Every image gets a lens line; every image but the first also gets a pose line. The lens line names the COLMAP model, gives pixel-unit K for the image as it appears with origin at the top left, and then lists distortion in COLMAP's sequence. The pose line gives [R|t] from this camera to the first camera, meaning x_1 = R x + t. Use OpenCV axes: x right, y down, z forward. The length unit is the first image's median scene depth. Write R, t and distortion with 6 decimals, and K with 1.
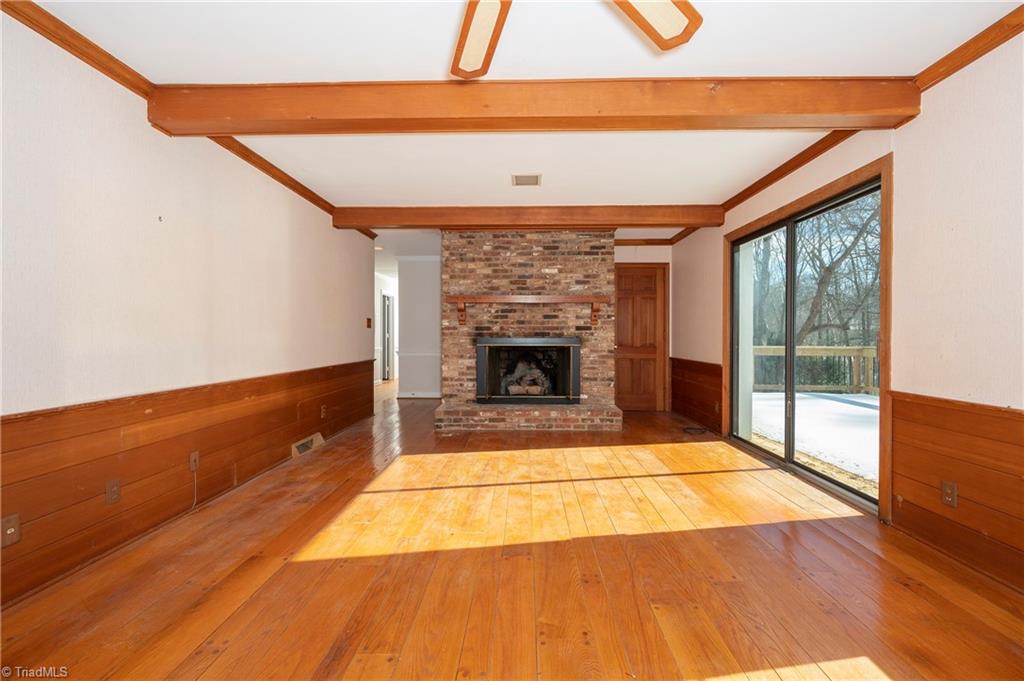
lens RADIAL K [[414.1, 0, 514.3], [0, 414.1, 331.3], [0, 0, 1]] dist [-0.007325, -0.000254]
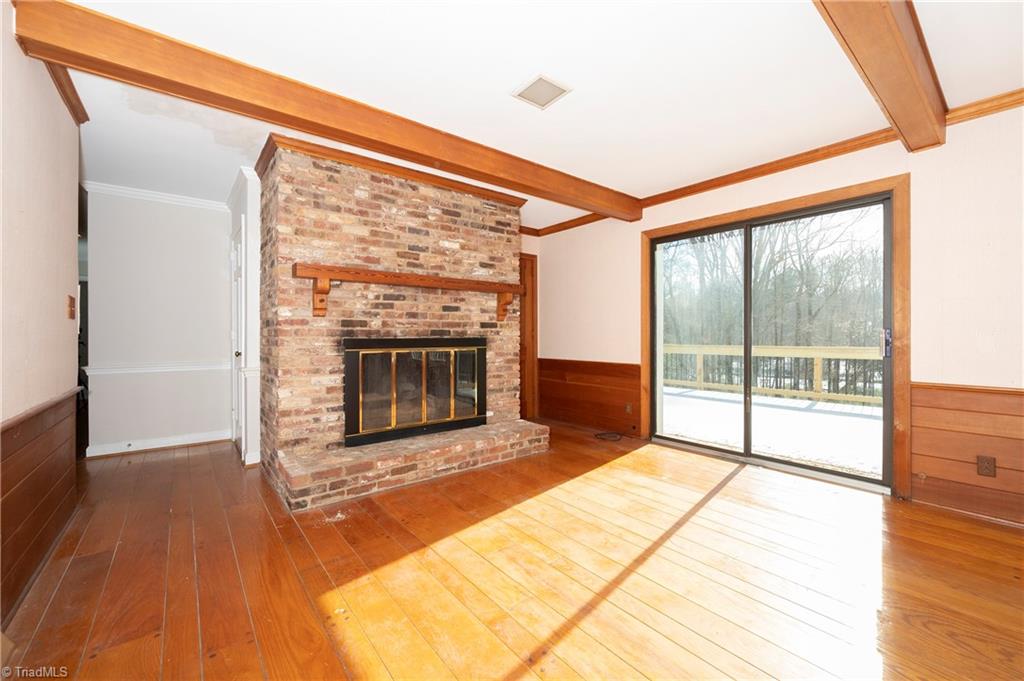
lens RADIAL K [[414.1, 0, 514.3], [0, 414.1, 331.3], [0, 0, 1]] dist [-0.007325, -0.000254]
pose [[0.760071, 0.004116, 0.649827, -0.297051], [-0.004497, 0.999989, -0.001074, 0.004408], [-0.649825, -0.002106, 0.760081, 0.382400]]
